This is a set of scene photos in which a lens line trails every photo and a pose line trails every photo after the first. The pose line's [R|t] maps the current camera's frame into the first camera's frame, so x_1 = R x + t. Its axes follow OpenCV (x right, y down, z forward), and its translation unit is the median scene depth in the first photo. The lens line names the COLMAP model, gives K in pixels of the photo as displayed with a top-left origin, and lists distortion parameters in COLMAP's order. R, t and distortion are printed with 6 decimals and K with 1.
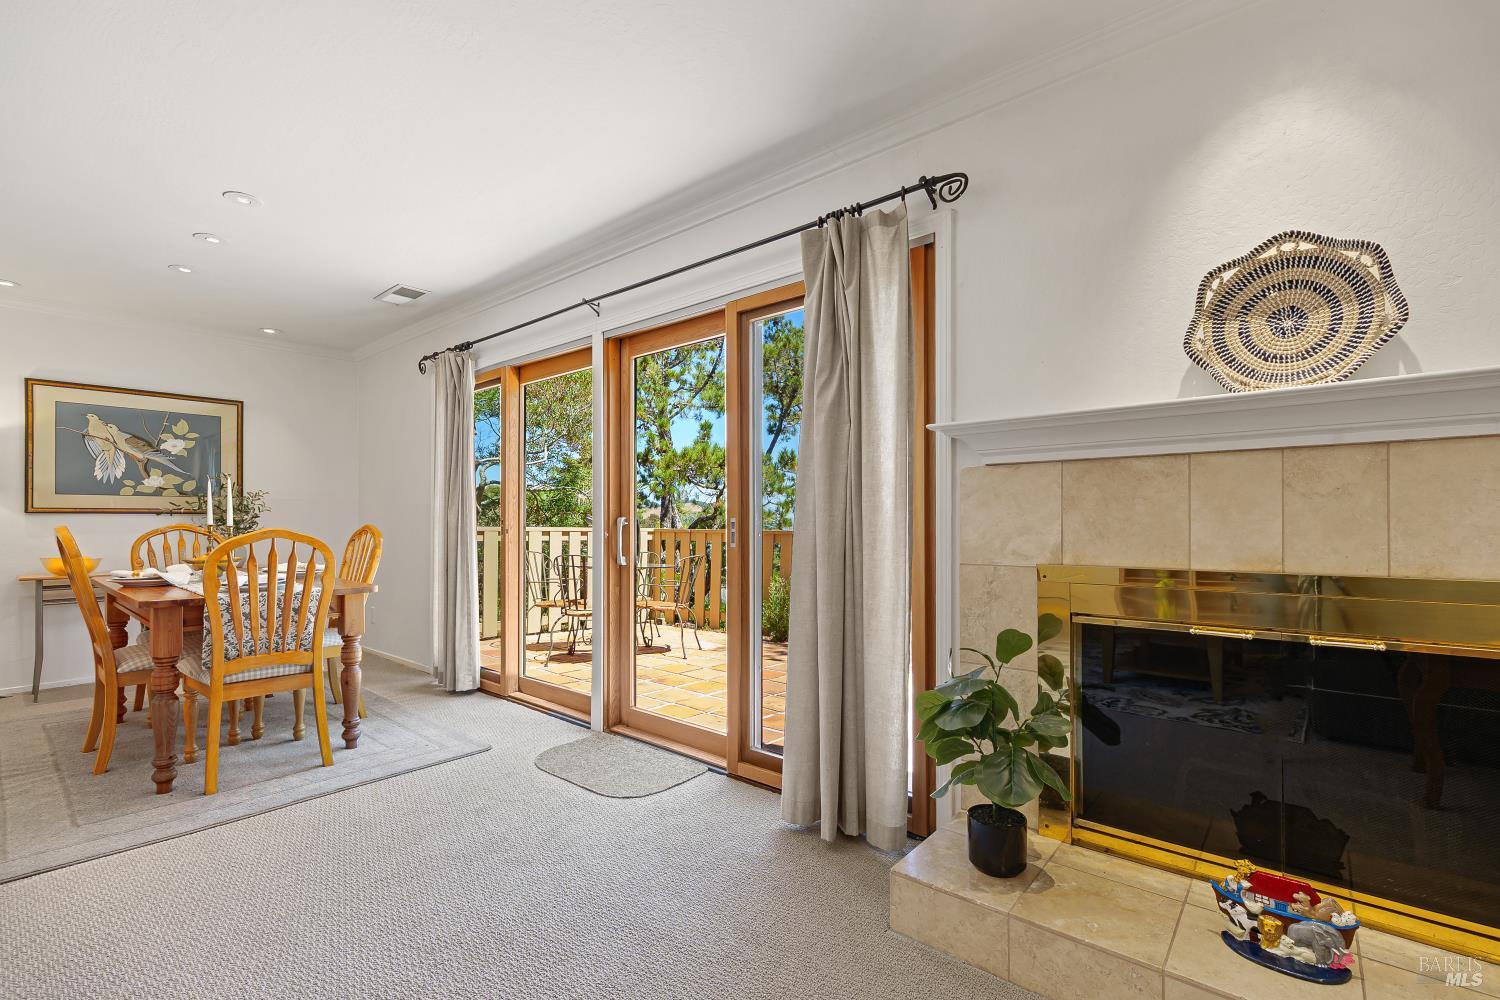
lens RADIAL K [[657.4, 0, 760.9], [0, 657.4, 519.1], [0, 0, 1]] dist [-0.001836, -0.000160]
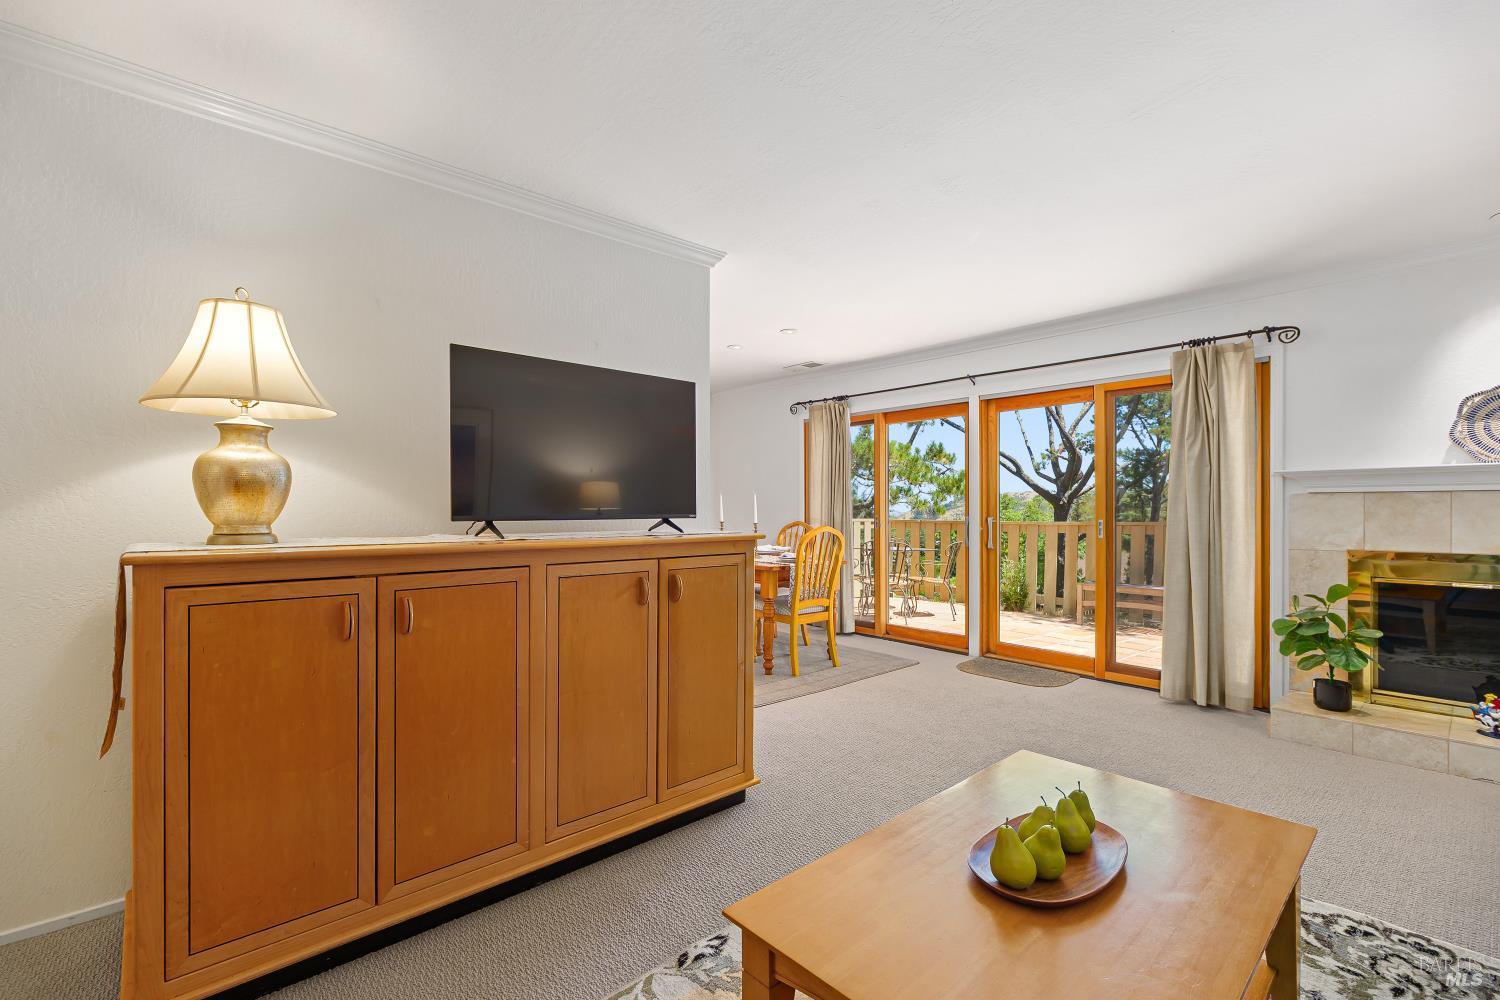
lens RADIAL K [[657.4, 0, 753.1], [0, 657.4, 510.2], [0, 0, 1]] dist [-0.001836, -0.000160]
pose [[0.988802, -0.001479, -0.149227, -0.654169], [0.002933, 0.999950, 0.009524, -0.043171], [0.149206, -0.009855, 0.988757, -0.723075]]
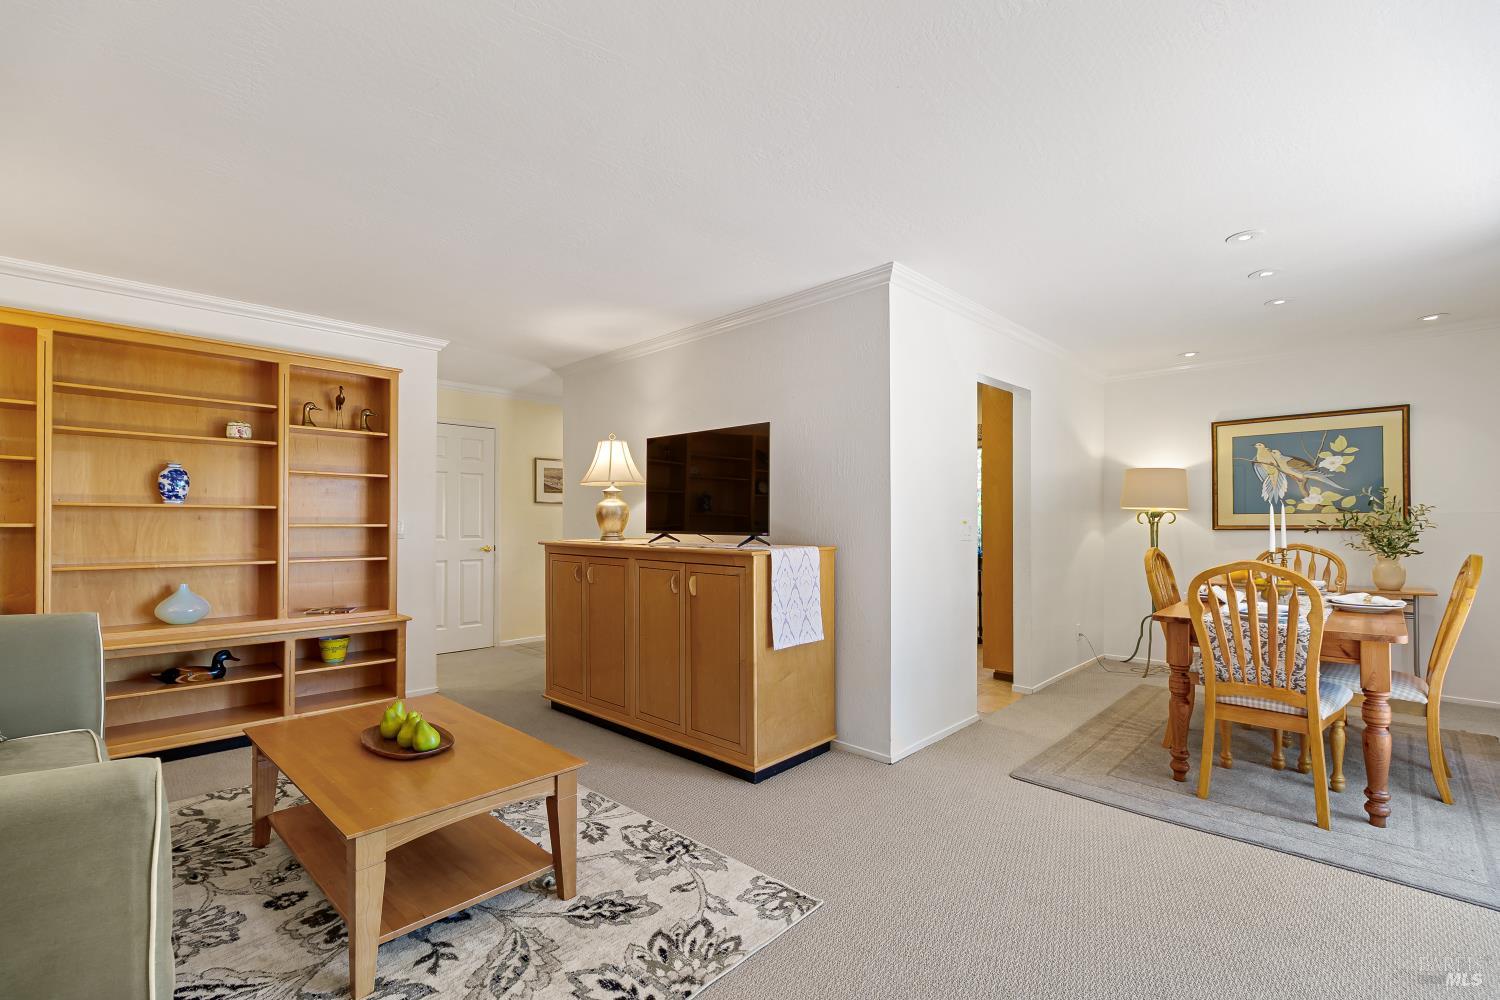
lens RADIAL K [[657.4, 0, 743.3], [0, 657.4, 522.8], [0, 0, 1]] dist [-0.001836, -0.000160]
pose [[-0.077666, 0.002730, -0.996976, 0.300045], [0.007274, 0.999971, 0.002172, -0.048169], [0.996953, -0.007084, -0.077684, 0.301112]]
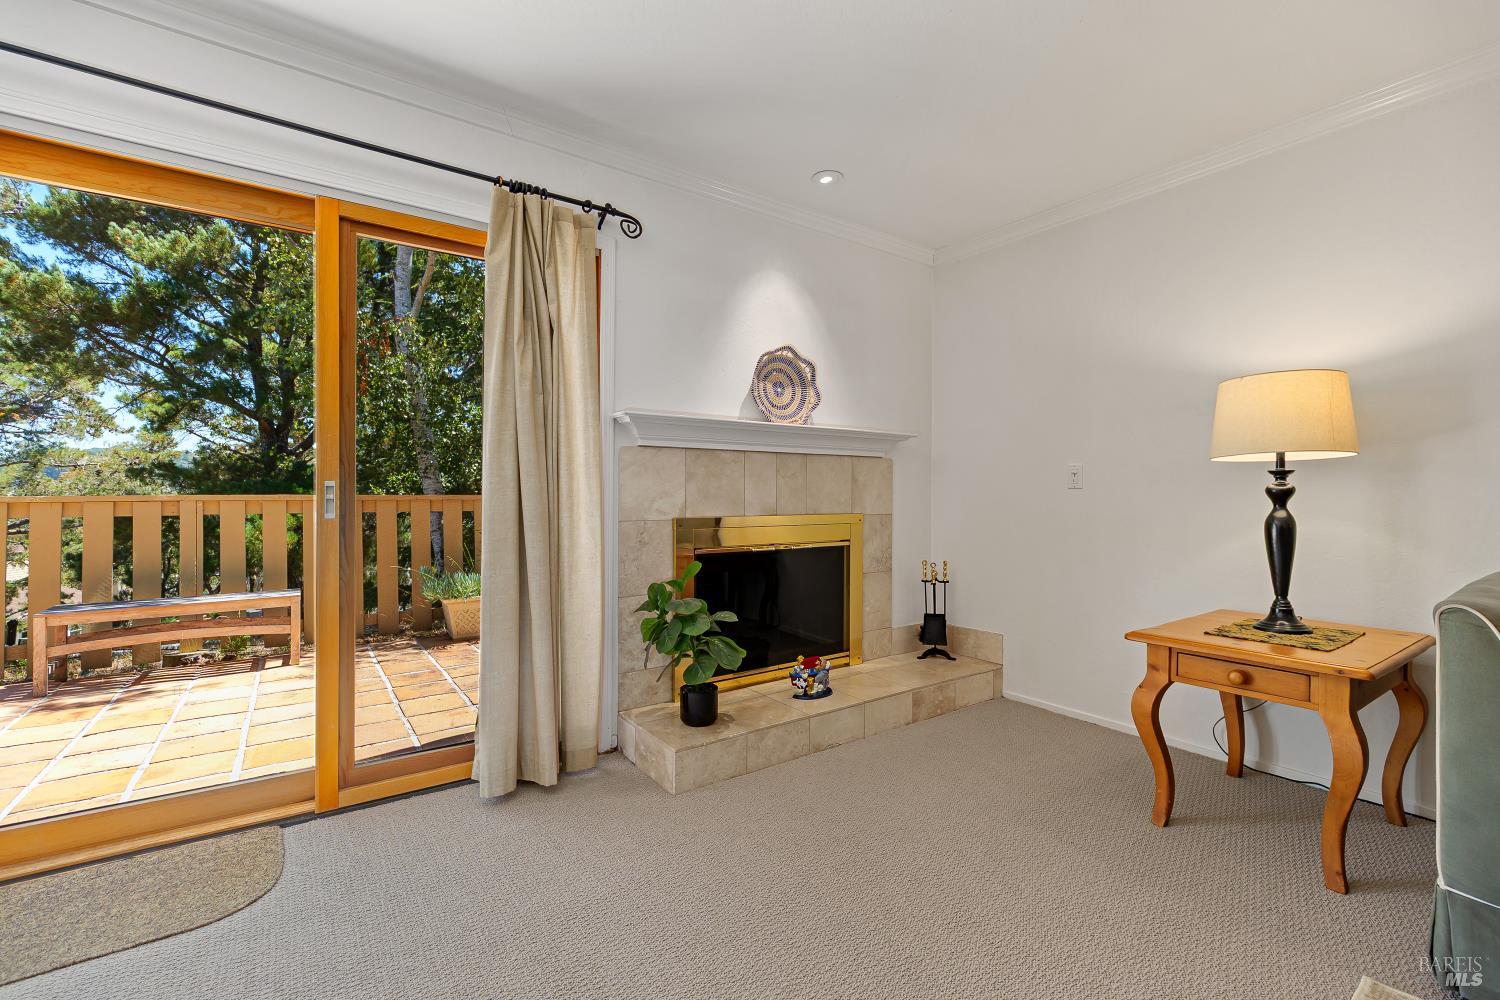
lens RADIAL K [[657.4, 0, 747.0], [0, 657.4, 493.7], [0, 0, 1]] dist [-0.001836, -0.000160]
pose [[0.263464, -0.003224, 0.964664, -0.670638], [-0.012208, 0.999903, 0.006676, 0.002508], [-0.964592, -0.013535, 0.263399, 0.331662]]
